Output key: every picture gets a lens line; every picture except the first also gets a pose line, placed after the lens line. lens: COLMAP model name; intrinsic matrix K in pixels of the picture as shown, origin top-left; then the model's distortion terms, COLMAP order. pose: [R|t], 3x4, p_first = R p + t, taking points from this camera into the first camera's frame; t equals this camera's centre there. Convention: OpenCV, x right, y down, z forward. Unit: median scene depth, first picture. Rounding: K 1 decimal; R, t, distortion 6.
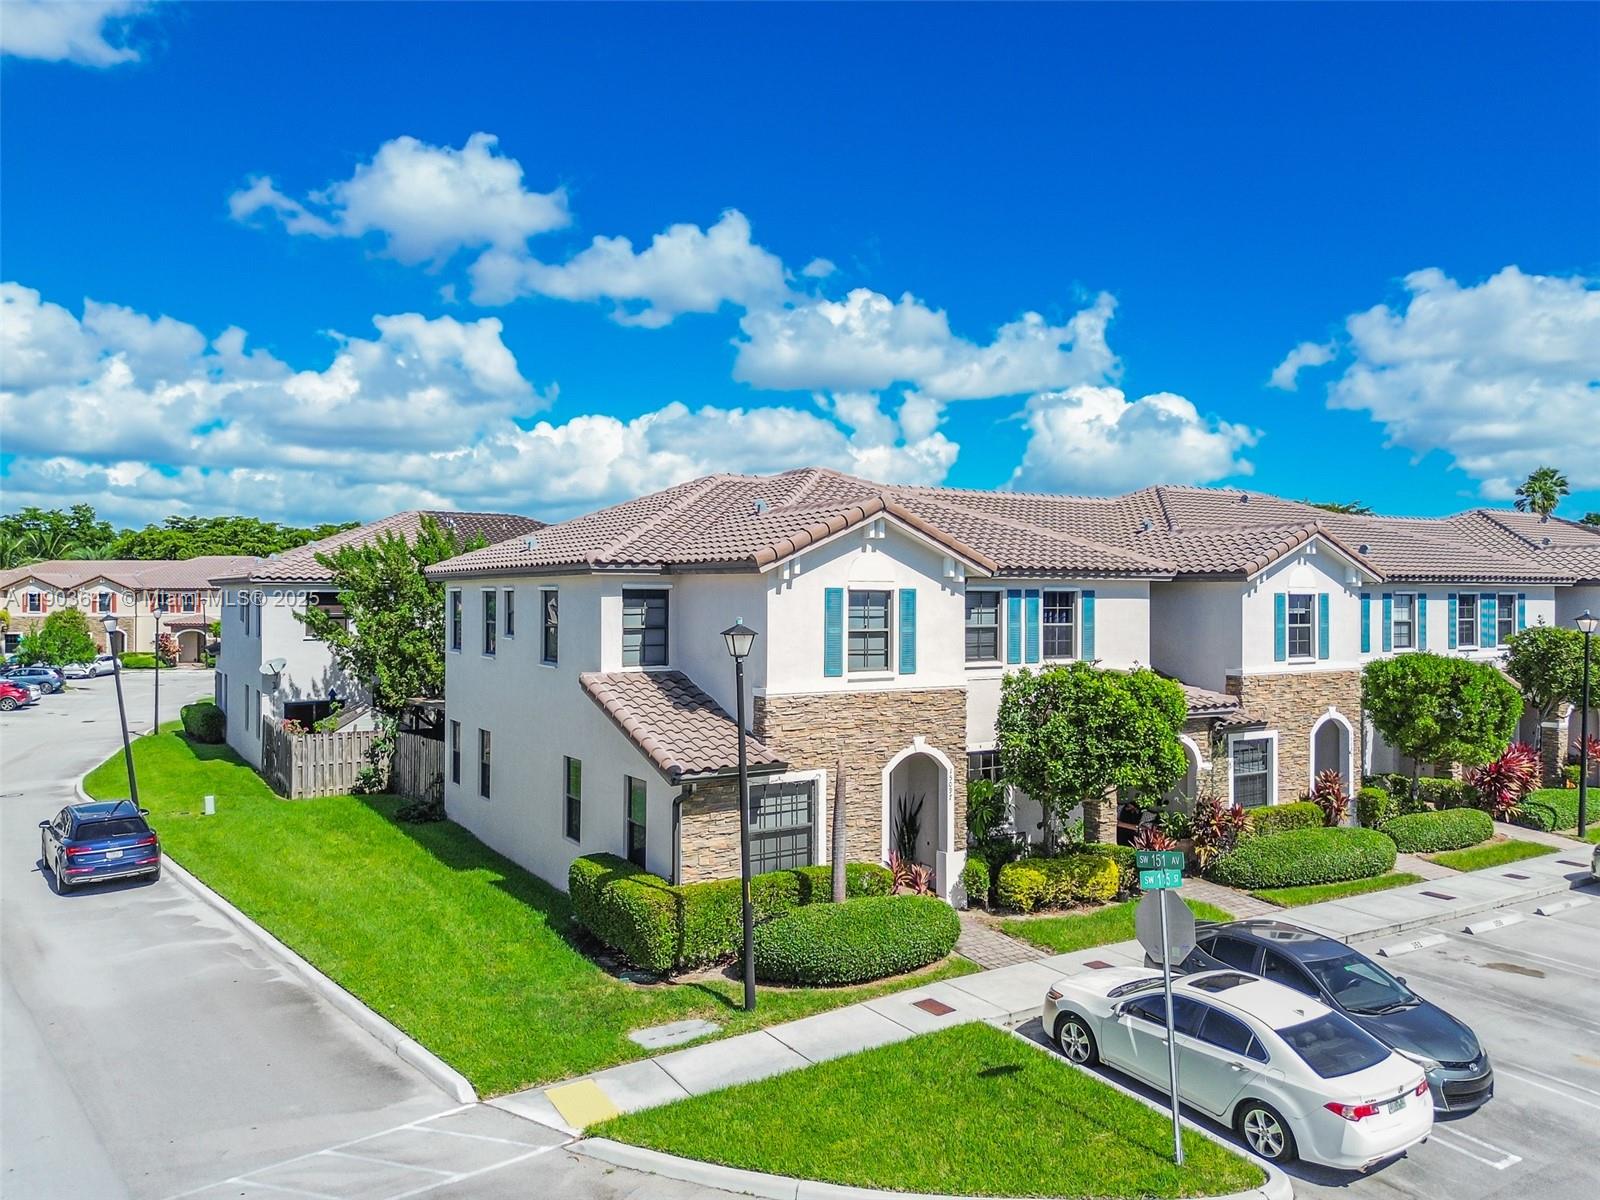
lens RADIAL K [[1177.3, 0, 800.0], [0, 1177.3, 600.0], [0, 0, 1]] dist [0.035413, -0.068876]
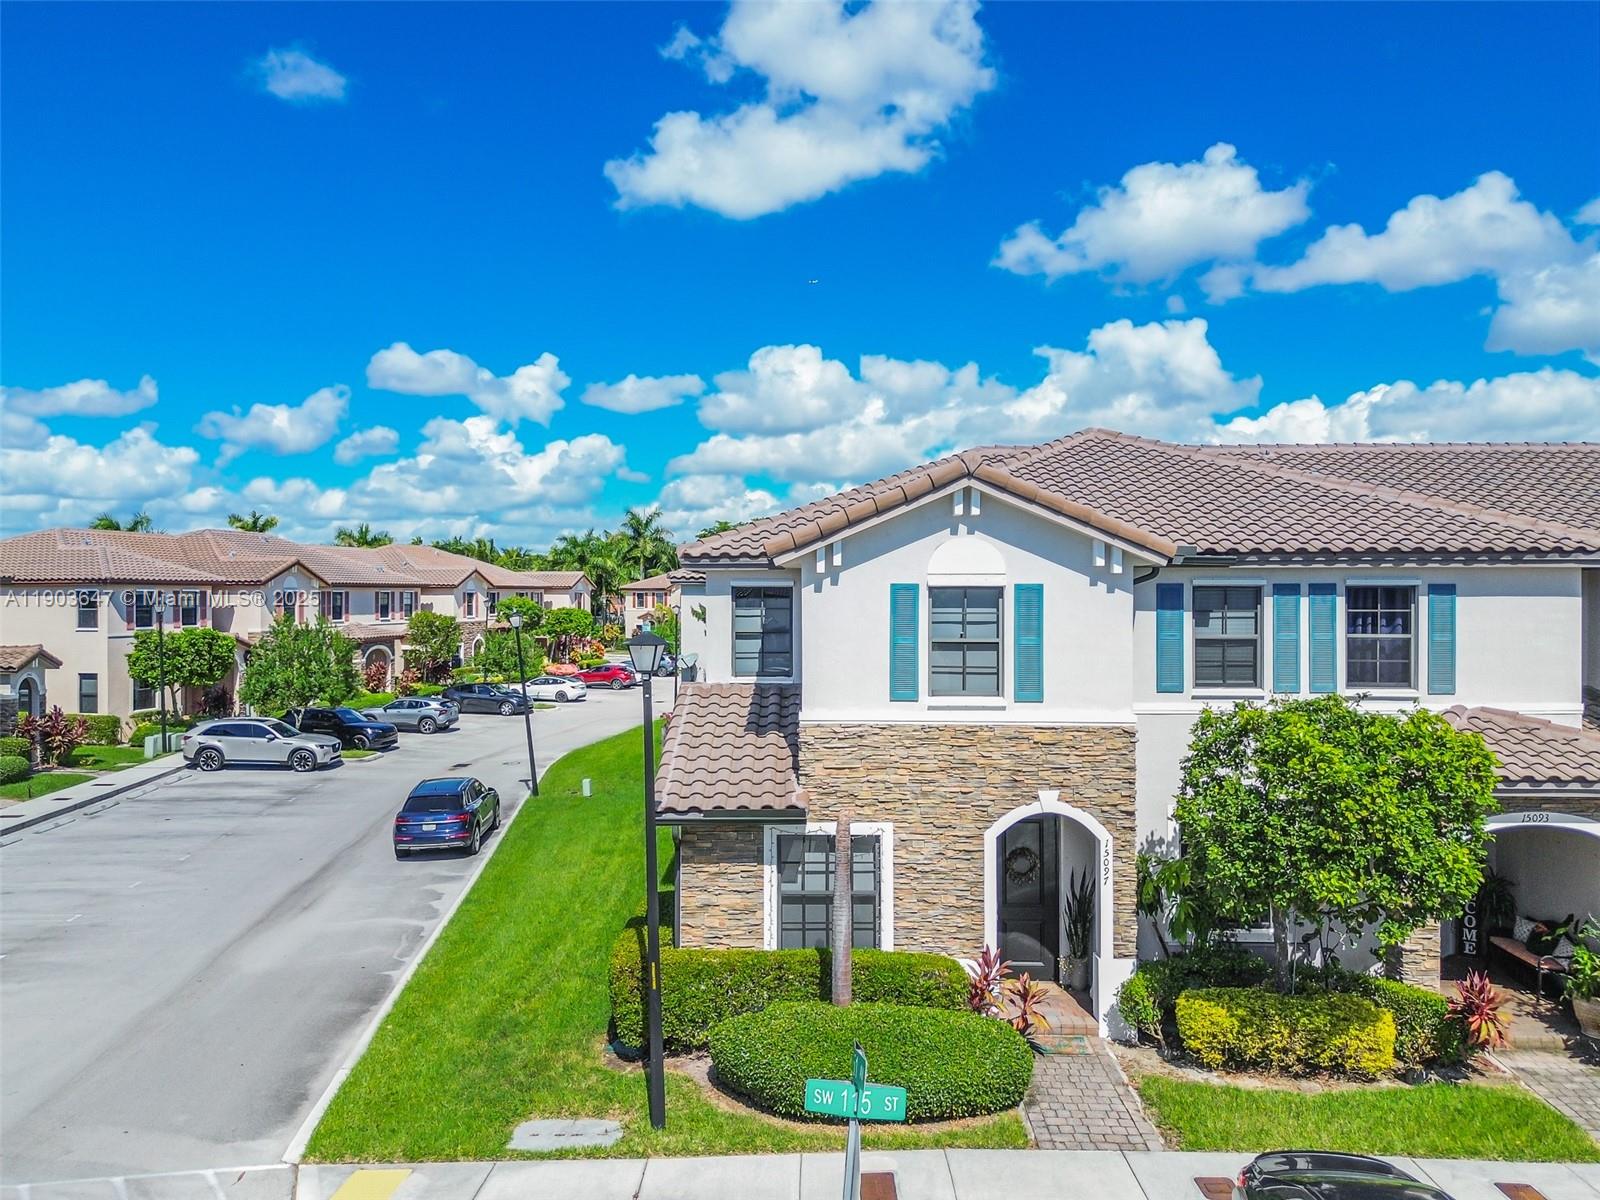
lens RADIAL K [[1138.7, 0, 800.0], [0, 1138.7, 600.0], [0, 0, 1]] dist [0.008027, -0.002649]
pose [[0.832009, -0.000925, -0.554761, 0.366698], [0.001449, 0.999999, 0.000505, -0.000203], [0.554760, -0.001224, 0.832009, 0.346978]]
